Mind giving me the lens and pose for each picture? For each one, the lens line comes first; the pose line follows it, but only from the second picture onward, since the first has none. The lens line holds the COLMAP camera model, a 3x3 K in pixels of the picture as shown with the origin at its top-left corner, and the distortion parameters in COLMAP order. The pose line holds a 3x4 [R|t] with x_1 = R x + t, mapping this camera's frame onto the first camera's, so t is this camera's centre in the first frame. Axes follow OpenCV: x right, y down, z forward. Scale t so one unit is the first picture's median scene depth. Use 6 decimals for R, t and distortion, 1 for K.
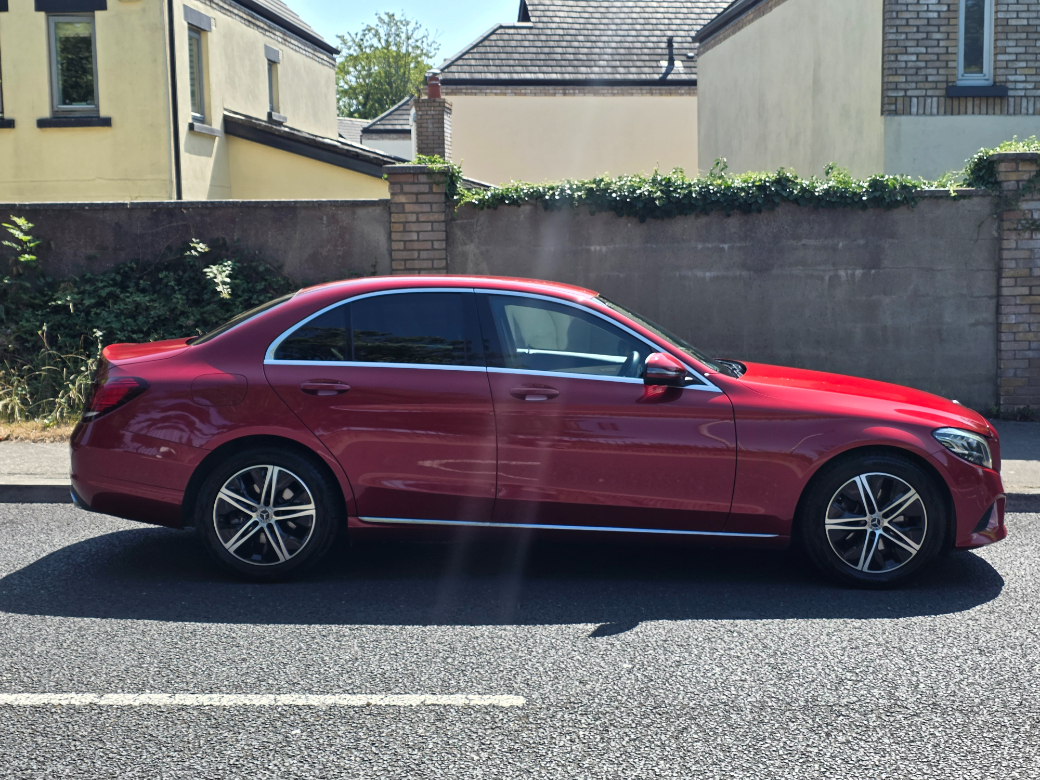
lens RADIAL K [[1502.4, 0, 520.0], [0, 1502.4, 390.0], [0, 0, 1]] dist [0.032725, -0.075762]
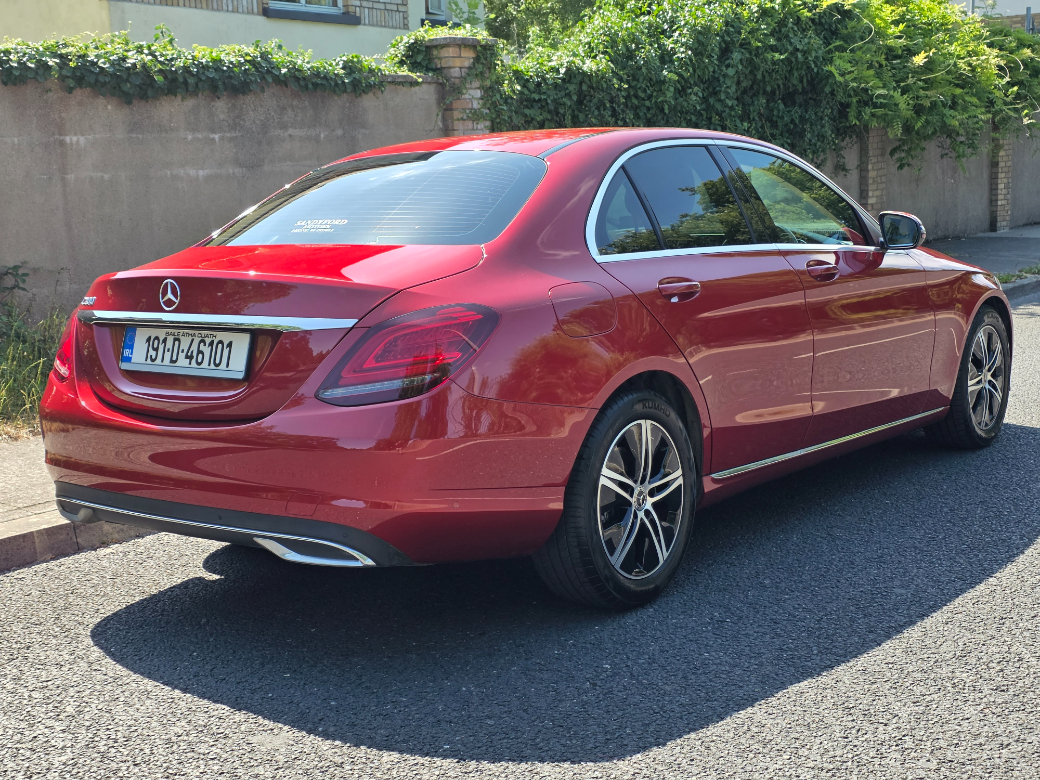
lens RADIAL K [[1502.4, 0, 520.0], [0, 1502.4, 390.0], [0, 0, 1]] dist [0.032725, -0.075762]
pose [[0.592826, -0.129770, 0.794806, -0.418472], [0.107128, 0.990868, 0.081878, -0.011118], [-0.798174, 0.036607, 0.601314, 0.400809]]
